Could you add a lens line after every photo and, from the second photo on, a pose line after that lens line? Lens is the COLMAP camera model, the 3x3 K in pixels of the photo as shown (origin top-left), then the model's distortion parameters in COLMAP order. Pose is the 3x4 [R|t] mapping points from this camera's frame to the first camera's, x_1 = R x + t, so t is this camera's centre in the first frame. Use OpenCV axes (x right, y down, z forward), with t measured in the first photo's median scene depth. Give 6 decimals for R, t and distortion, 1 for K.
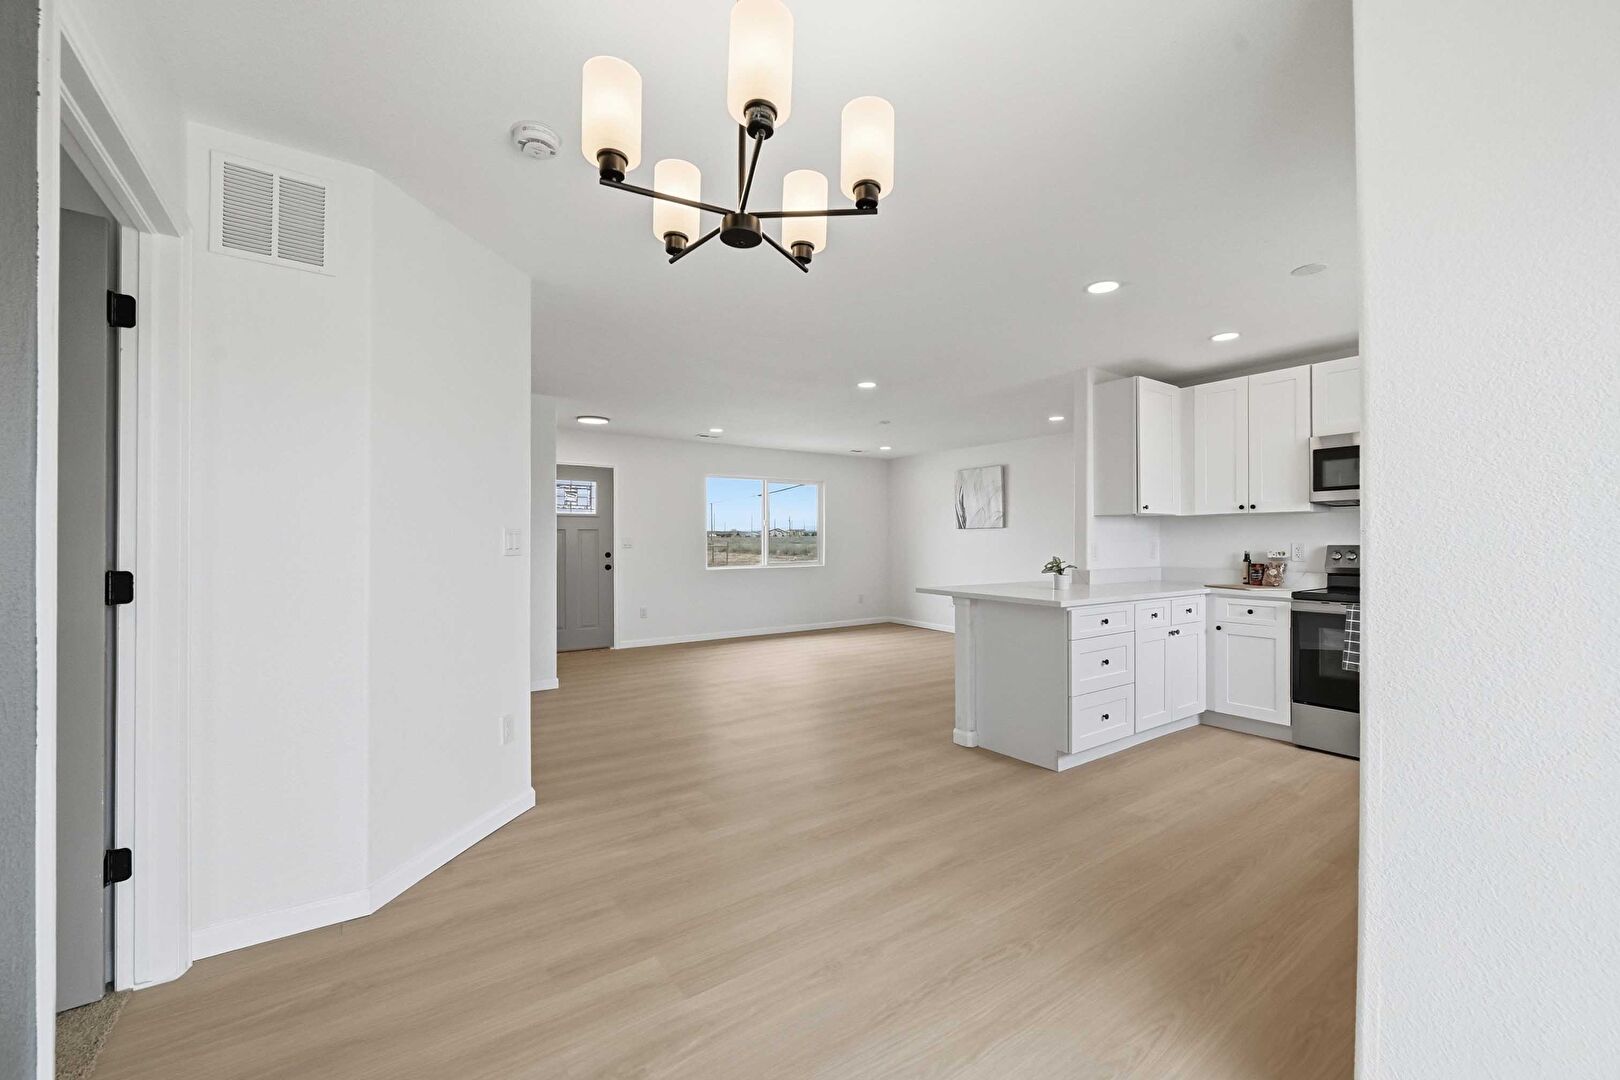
lens RADIAL K [[641.5, 0, 810.0], [0, 641.5, 540.0], [0, 0, 1]] dist [0.001566, 0.000327]
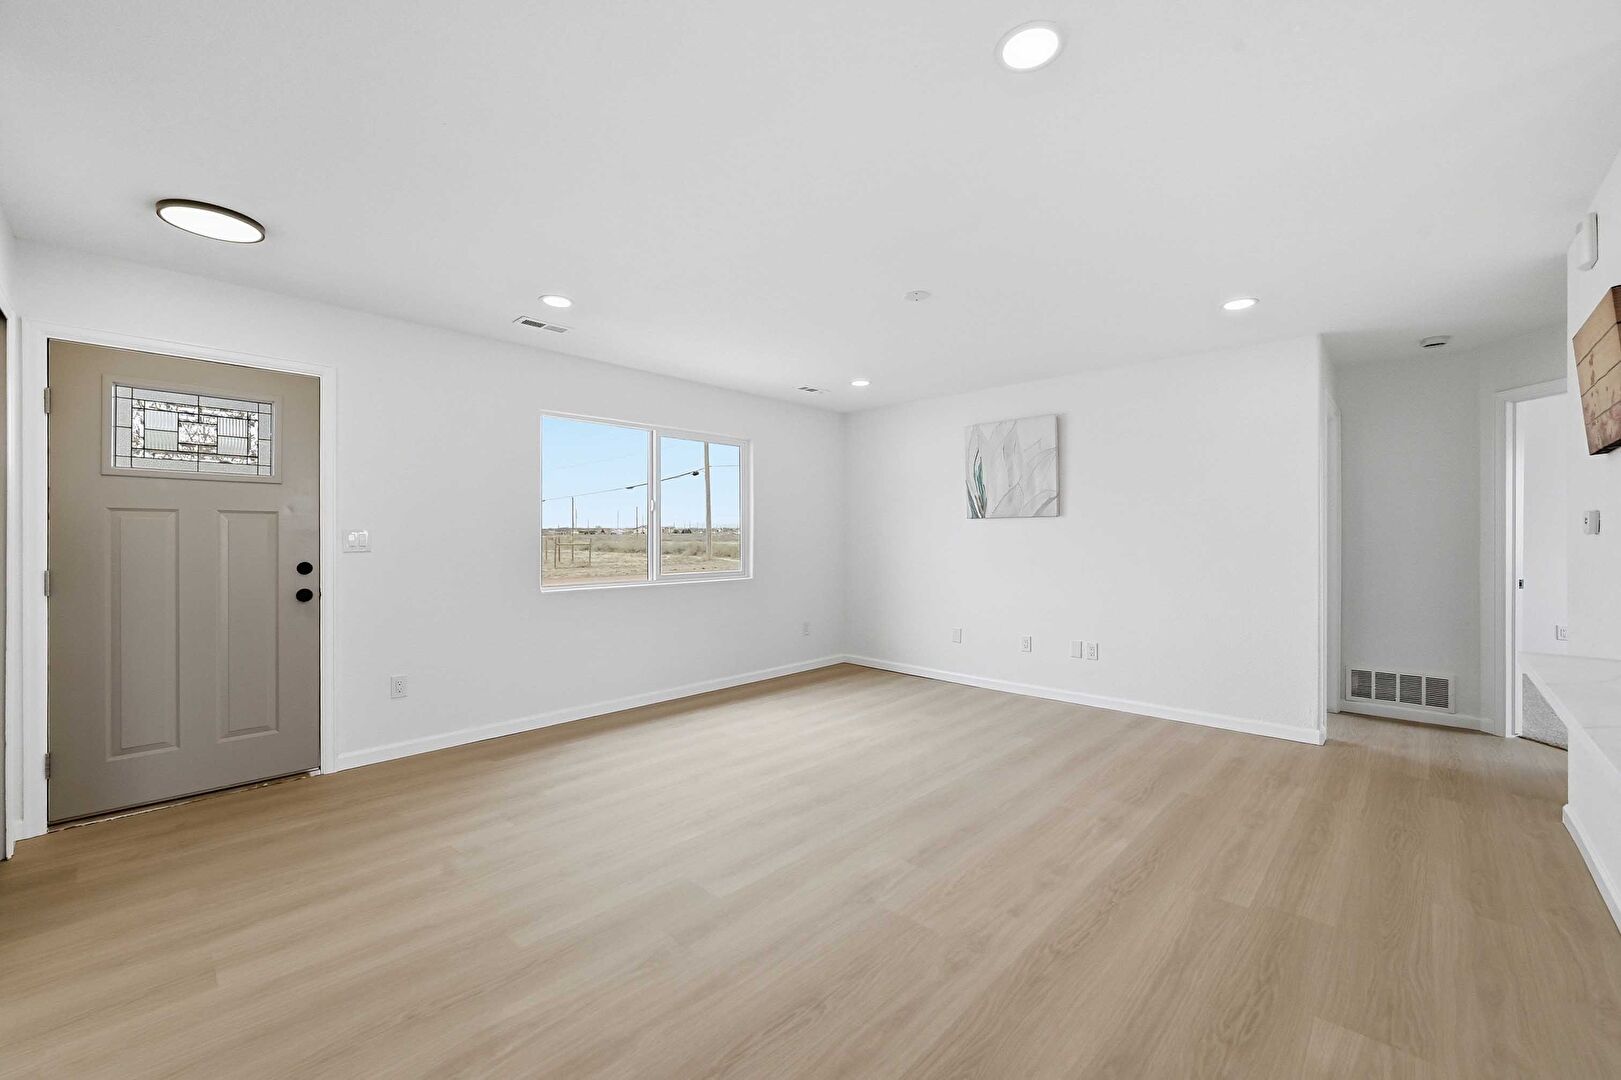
lens RADIAL K [[641.9, 0, 810.5], [0, 641.9, 540.0], [0, 0, 1]] dist [0.001566, 0.000327]
pose [[0.979812, 0.000006, 0.199922, -0.048733], [-0.000778, 0.999993, 0.003784, 0.001329], [-0.199920, -0.003863, 0.979805, 0.420981]]
